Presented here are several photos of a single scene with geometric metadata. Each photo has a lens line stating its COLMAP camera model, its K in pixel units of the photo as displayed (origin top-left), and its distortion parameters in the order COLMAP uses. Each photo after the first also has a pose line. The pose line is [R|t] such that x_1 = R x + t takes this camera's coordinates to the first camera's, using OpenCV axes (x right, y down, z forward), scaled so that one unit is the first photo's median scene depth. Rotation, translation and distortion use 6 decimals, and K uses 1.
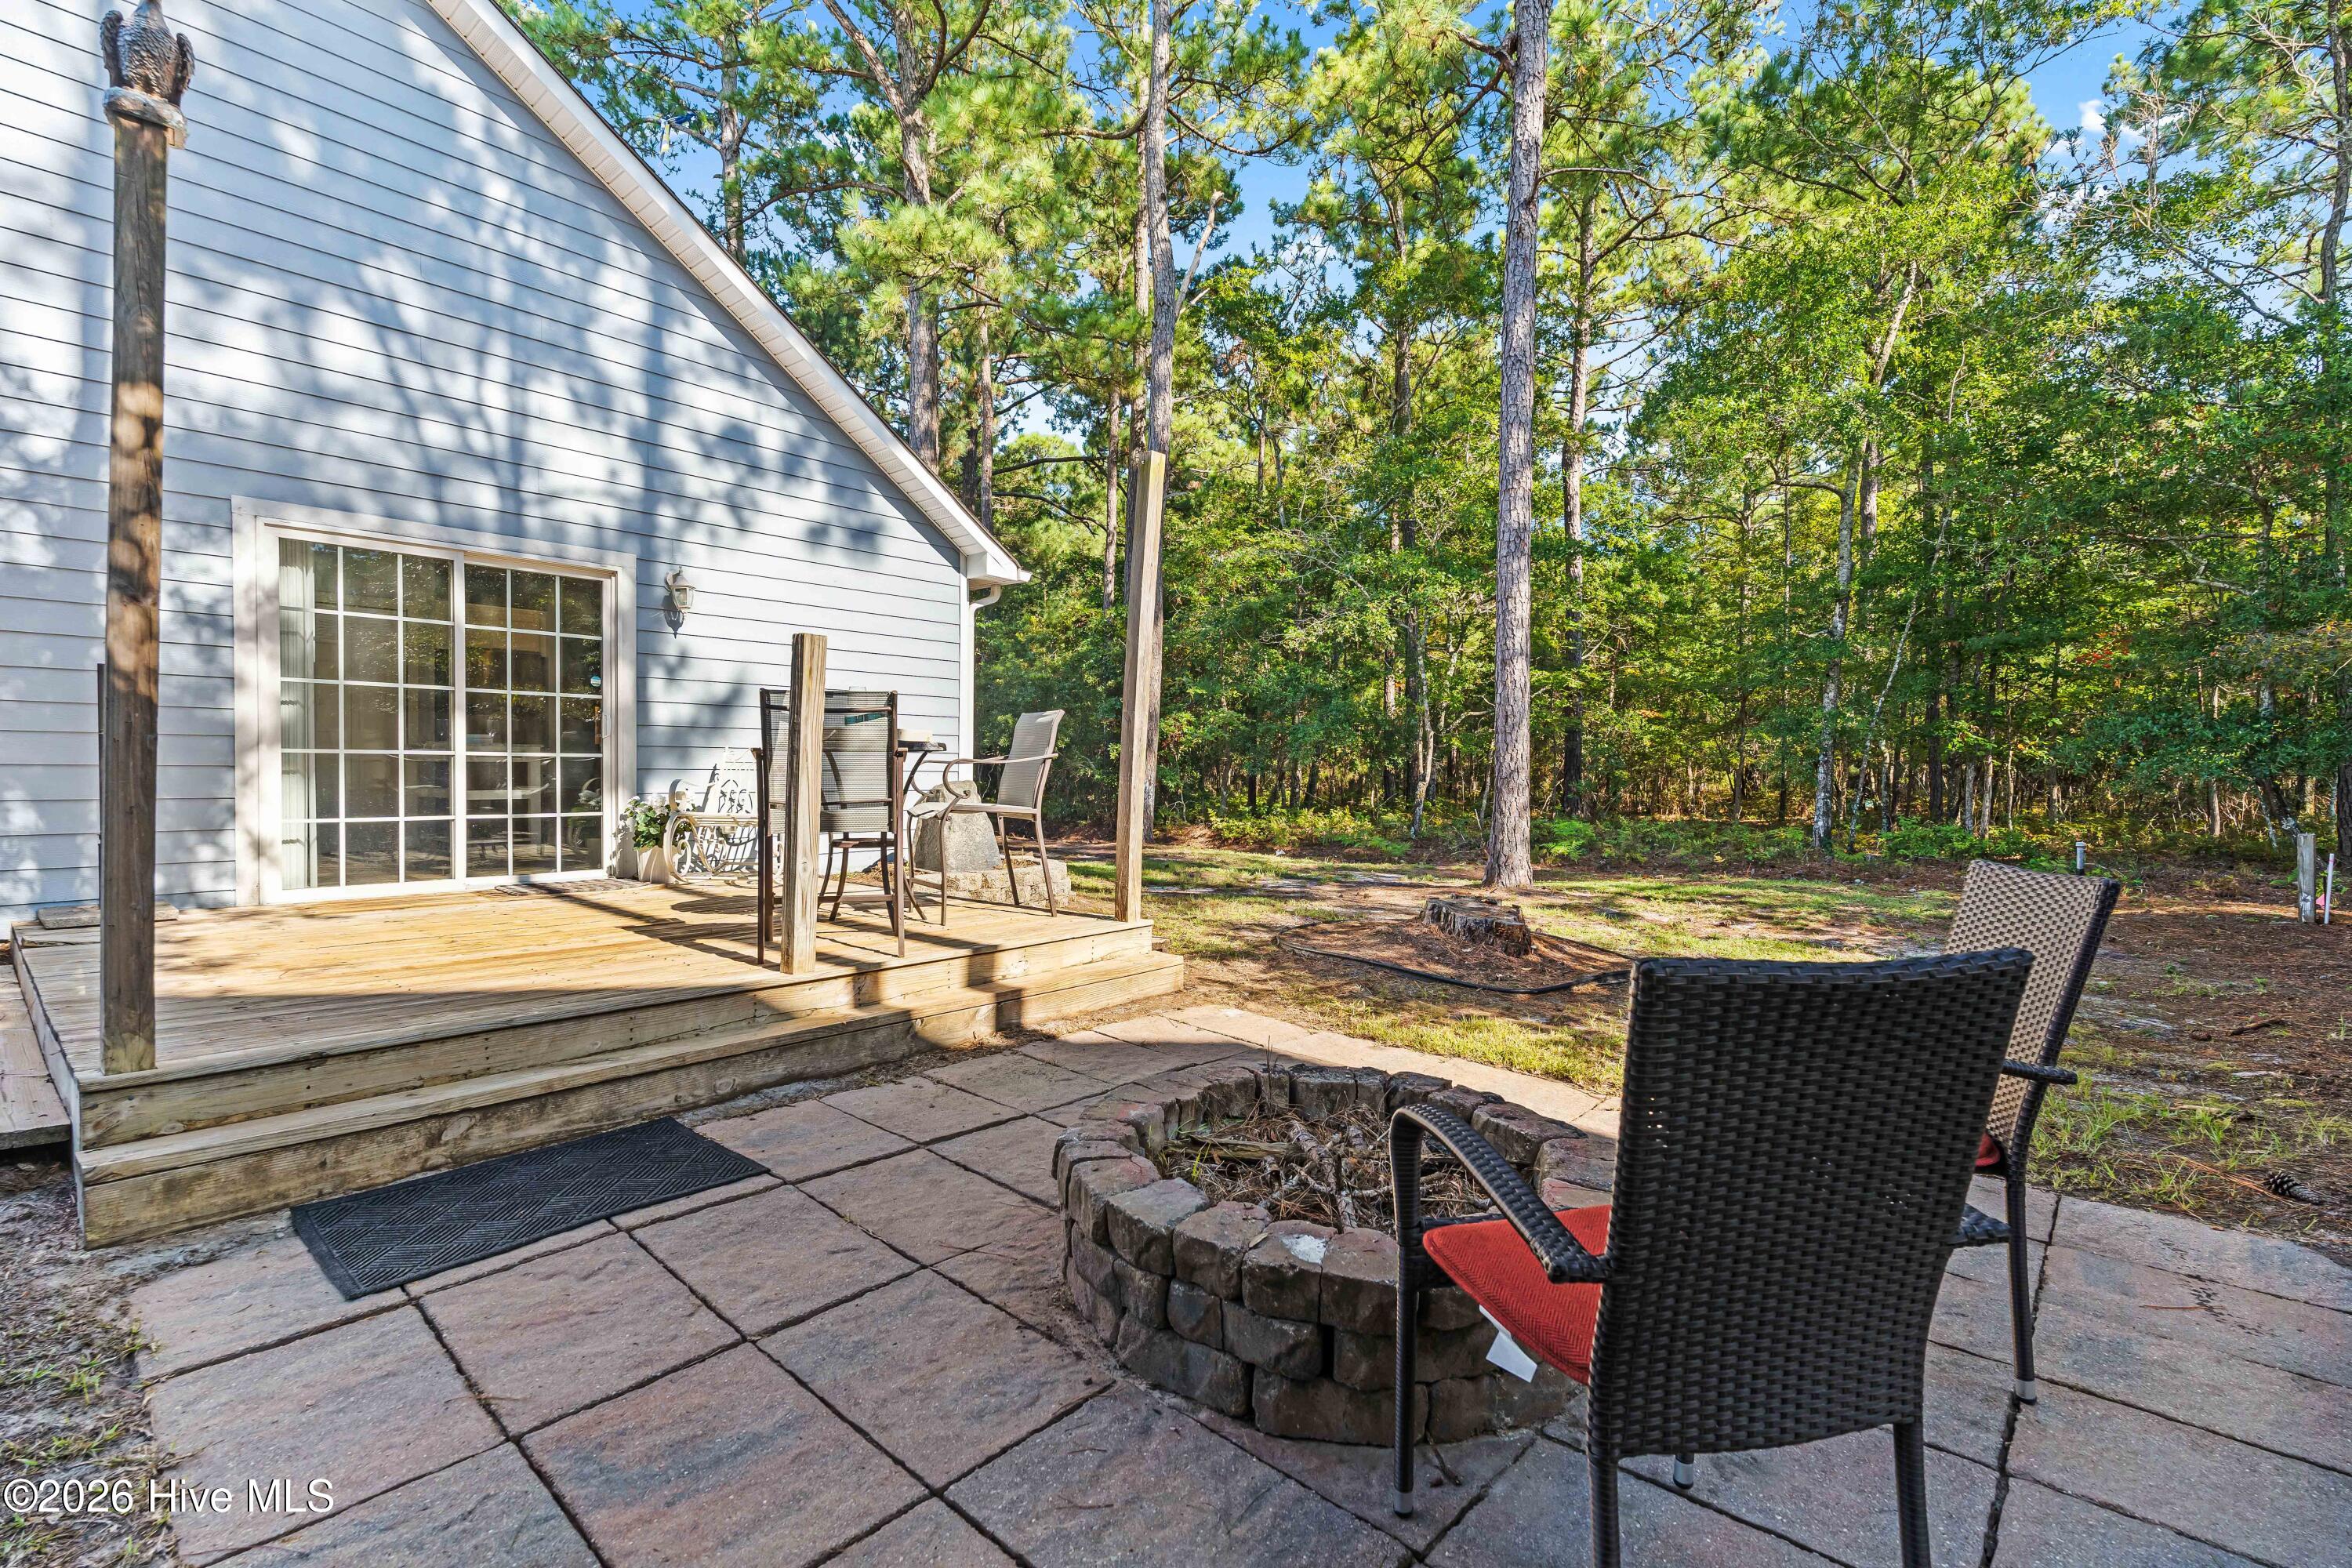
lens RADIAL K [[1057.2, 0, 1173.1], [0, 1057.2, 777.9], [0, 0, 1]] dist [-0.001238, -0.000706]
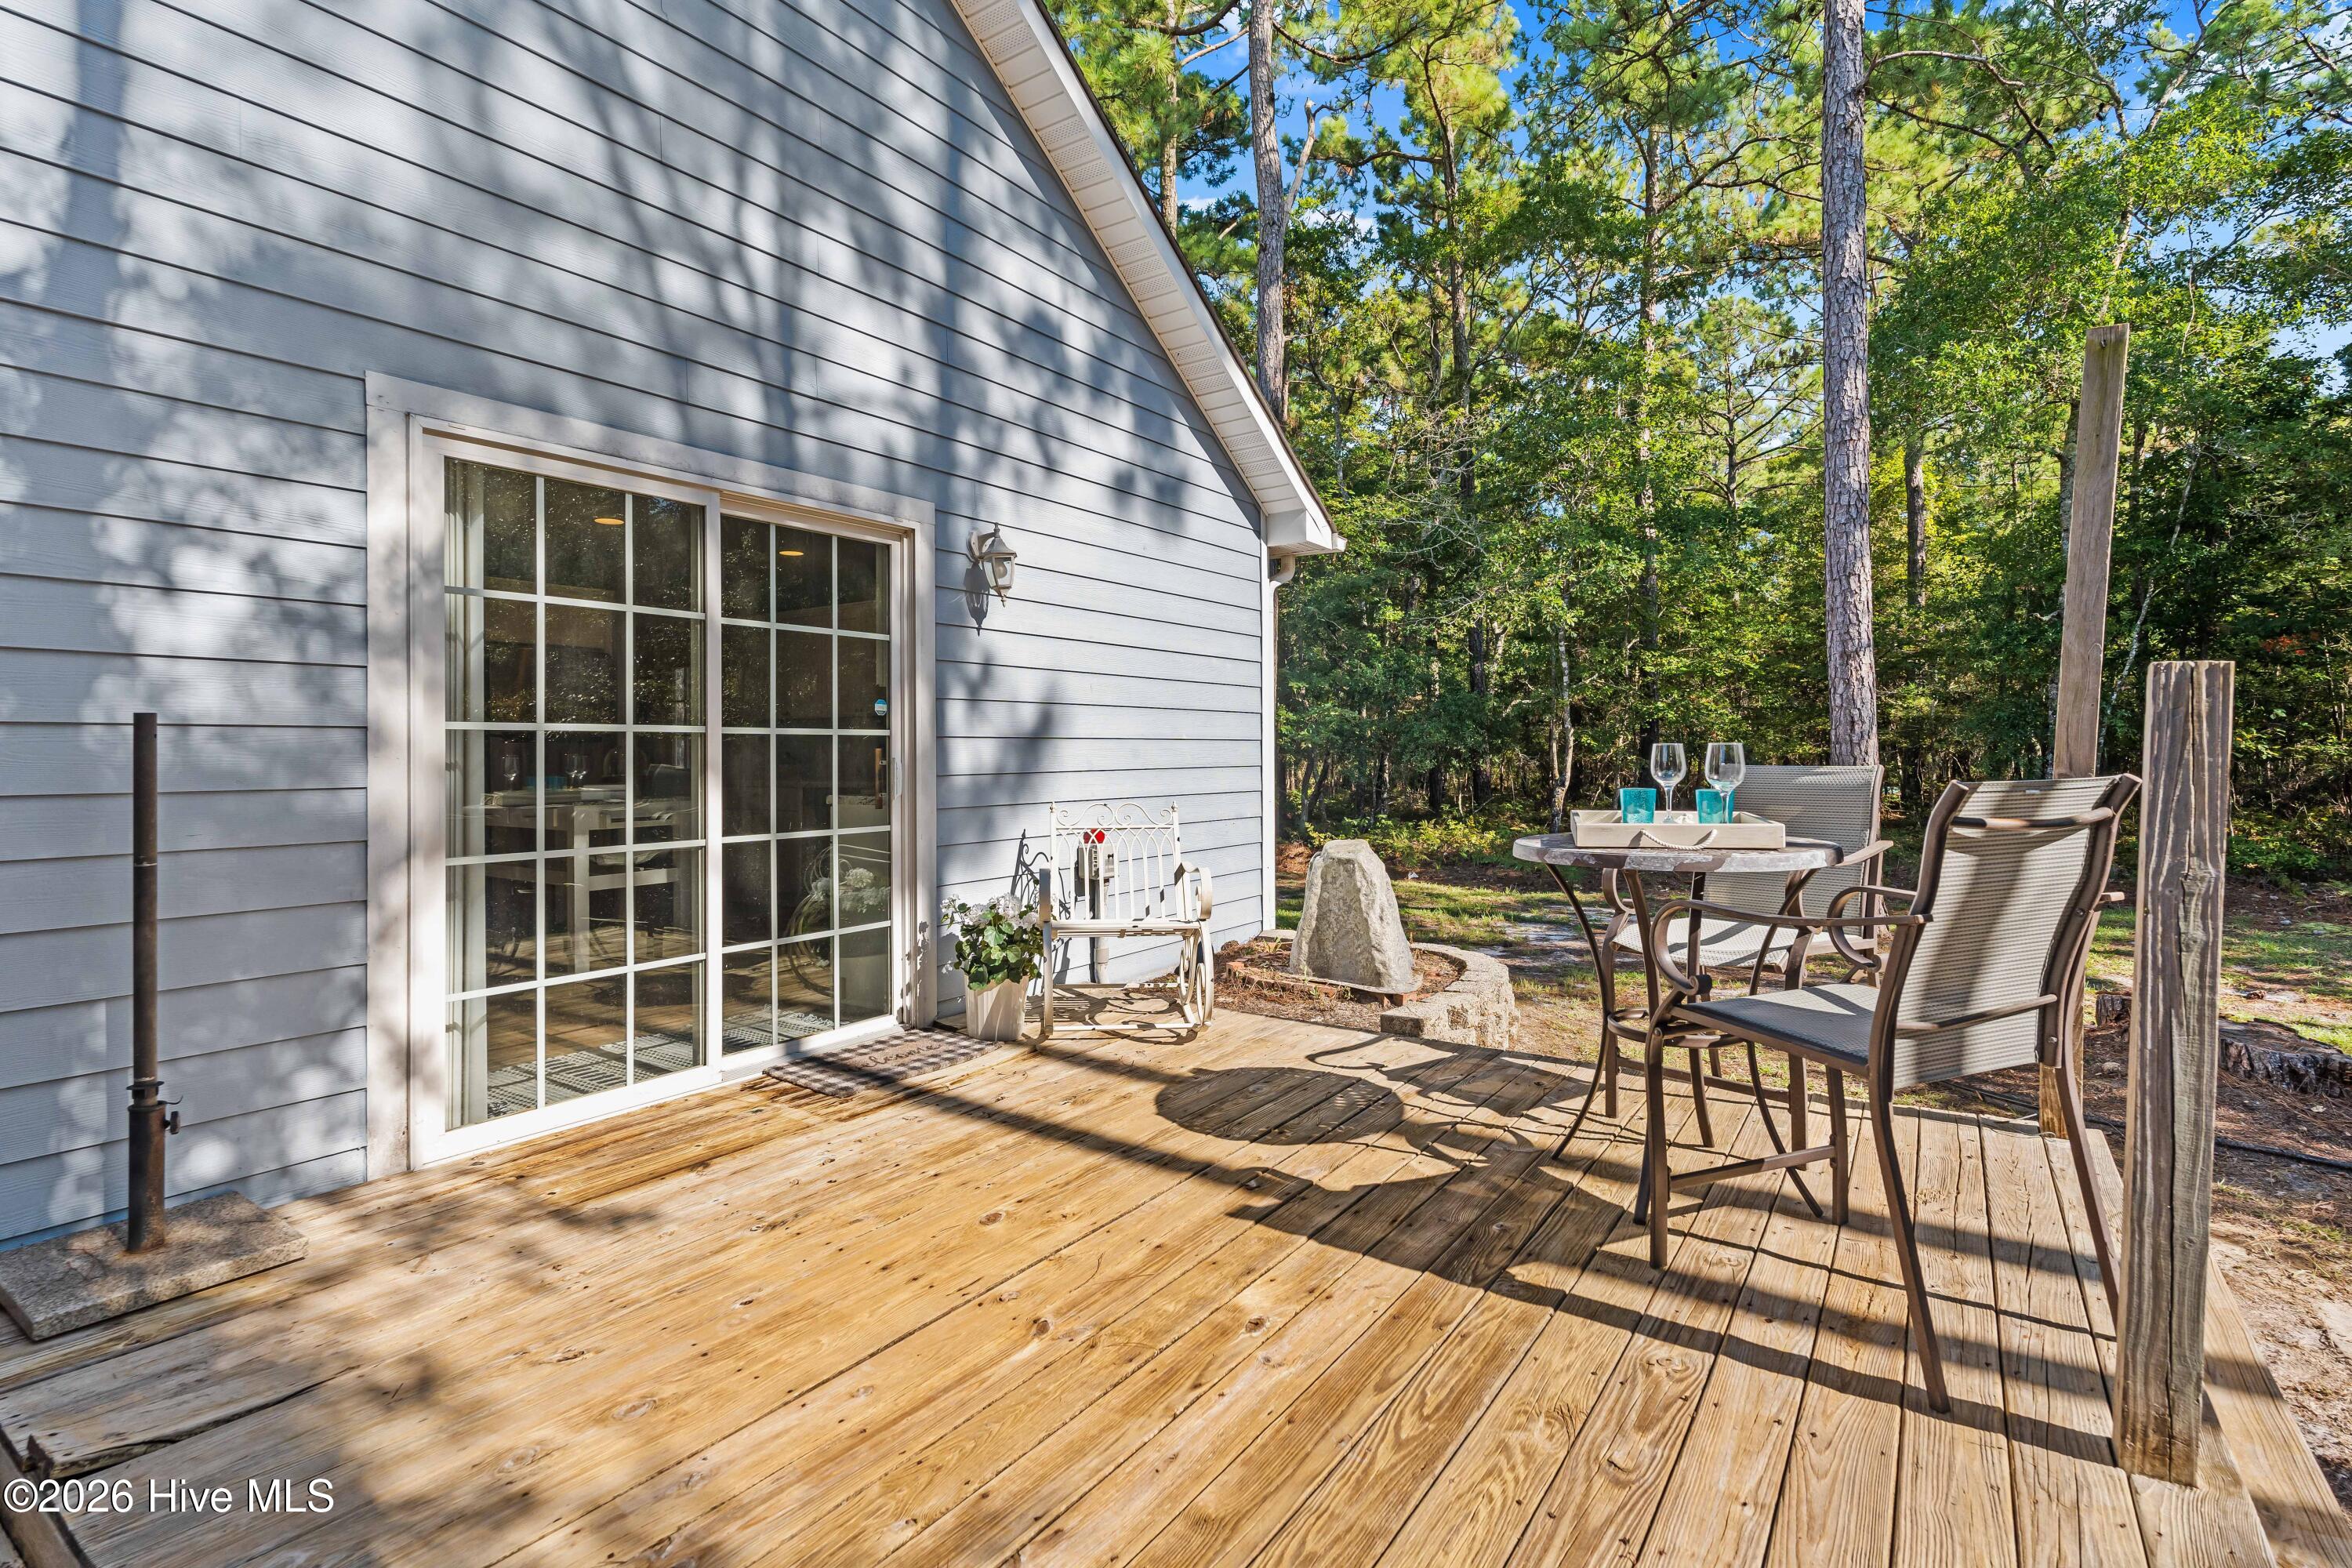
lens RADIAL K [[1122.3, 0, 1193.0], [0, 1122.3, 730.9], [0, 0, 1]] dist [-0.000792, -0.001576]
pose [[0.992988, -0.014919, 0.117267, -0.453135], [0.018379, 0.999425, -0.028481, -0.057712], [-0.116775, 0.030436, 0.992692, 0.341193]]
